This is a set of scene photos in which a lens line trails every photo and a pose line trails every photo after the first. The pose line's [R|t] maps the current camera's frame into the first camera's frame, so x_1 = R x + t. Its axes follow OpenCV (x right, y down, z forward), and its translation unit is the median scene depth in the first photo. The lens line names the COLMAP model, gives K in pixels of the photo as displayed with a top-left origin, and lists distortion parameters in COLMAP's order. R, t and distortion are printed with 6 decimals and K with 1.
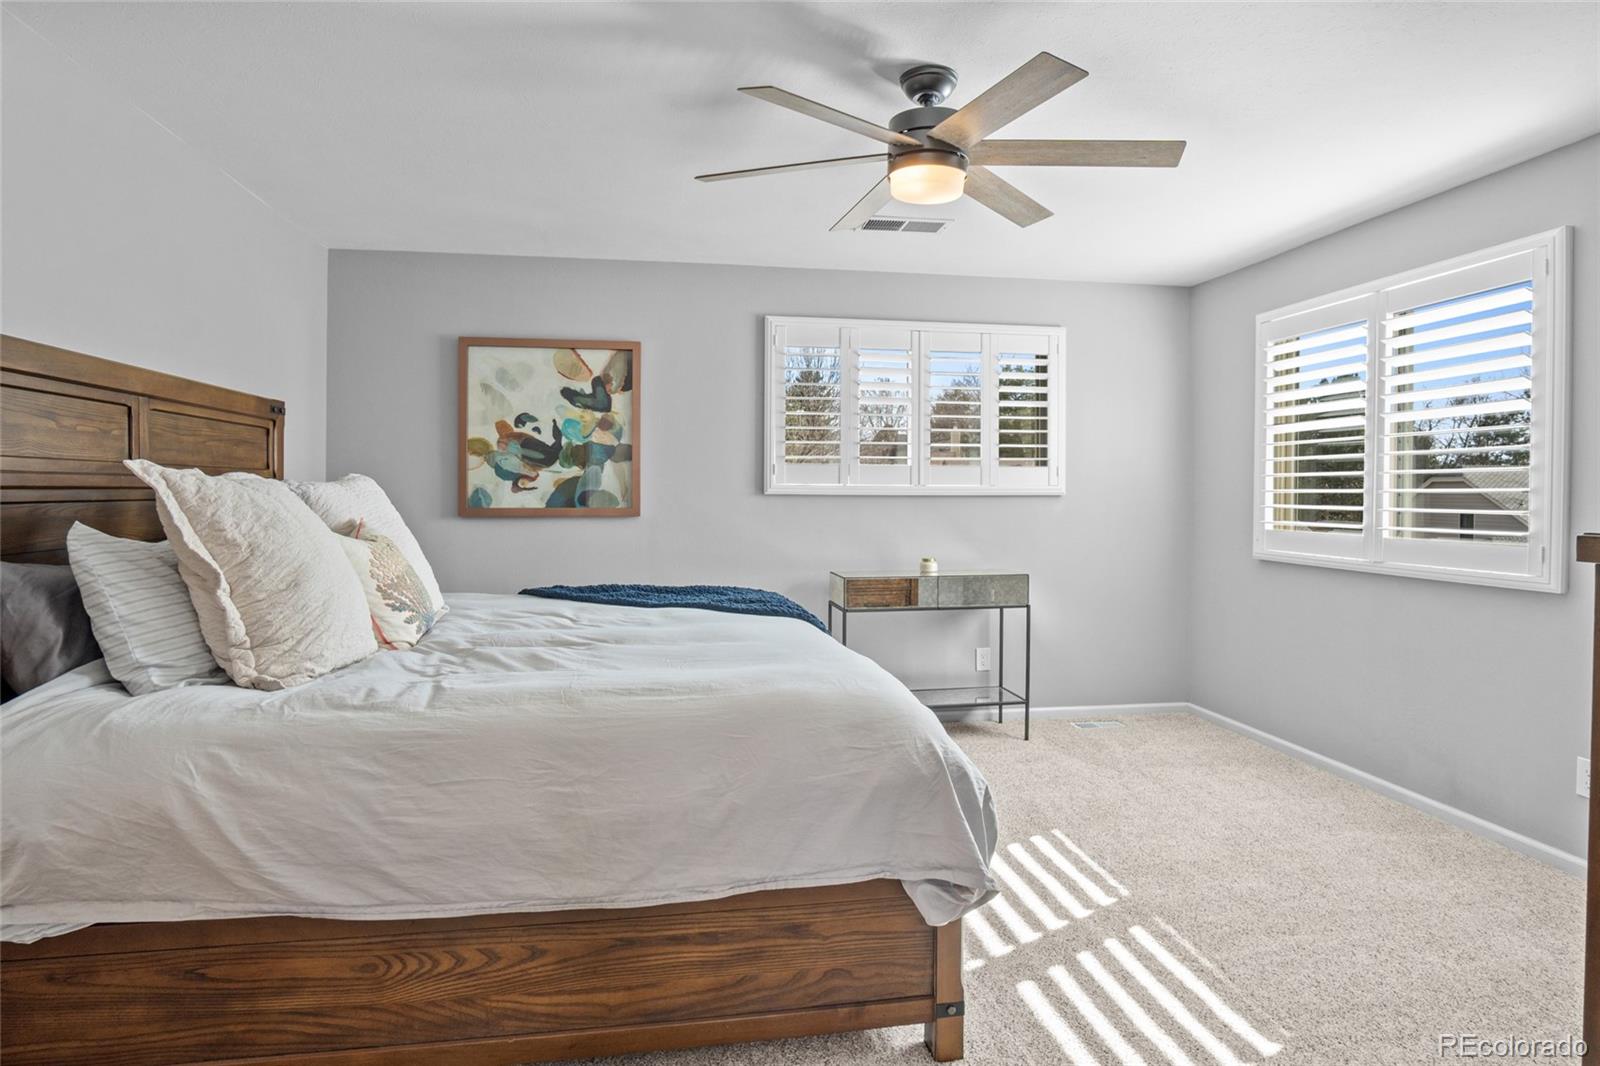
lens RADIAL K [[874.3, 0, 812.4], [0, 874.3, 501.0], [0, 0, 1]] dist [-0.032749, 0.008716]
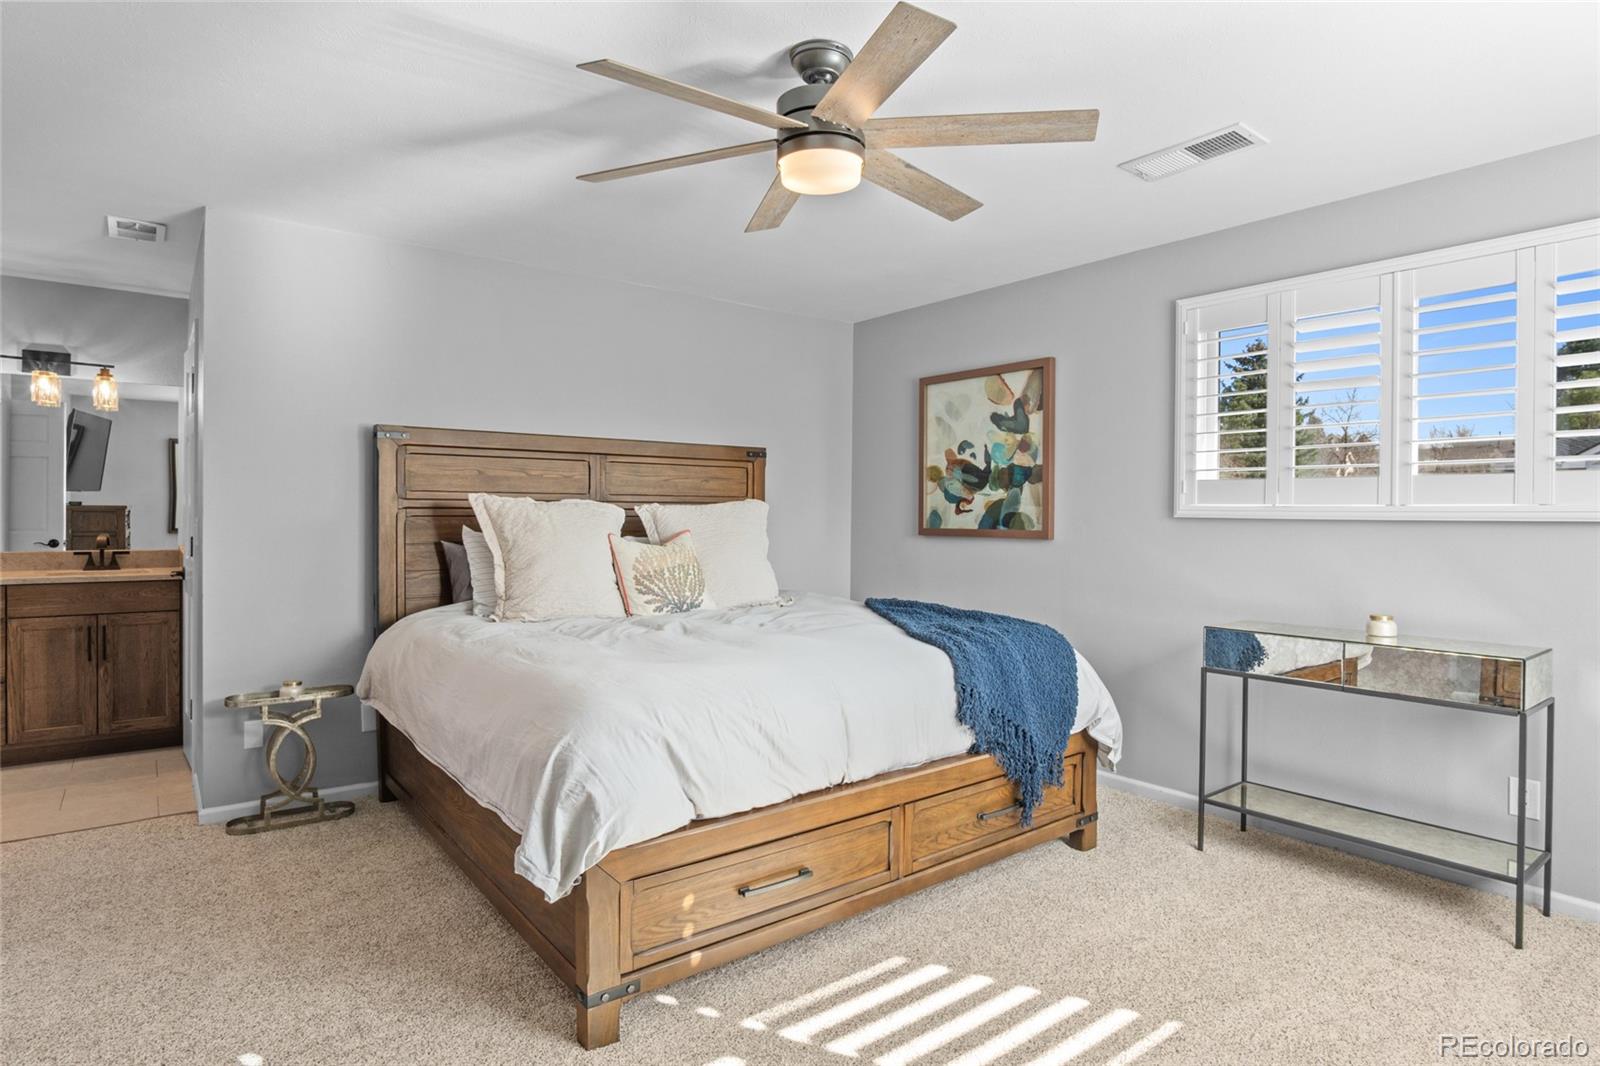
lens RADIAL K [[874.3, 0, 809.8], [0, 874.3, 524.5], [0, 0, 1]] dist [-0.032749, 0.008716]
pose [[0.463461, 0.011344, -0.886045, 0.533942], [-0.014954, 0.999876, 0.004980, 0.000136], [0.885991, 0.010942, 0.463573, 0.328807]]
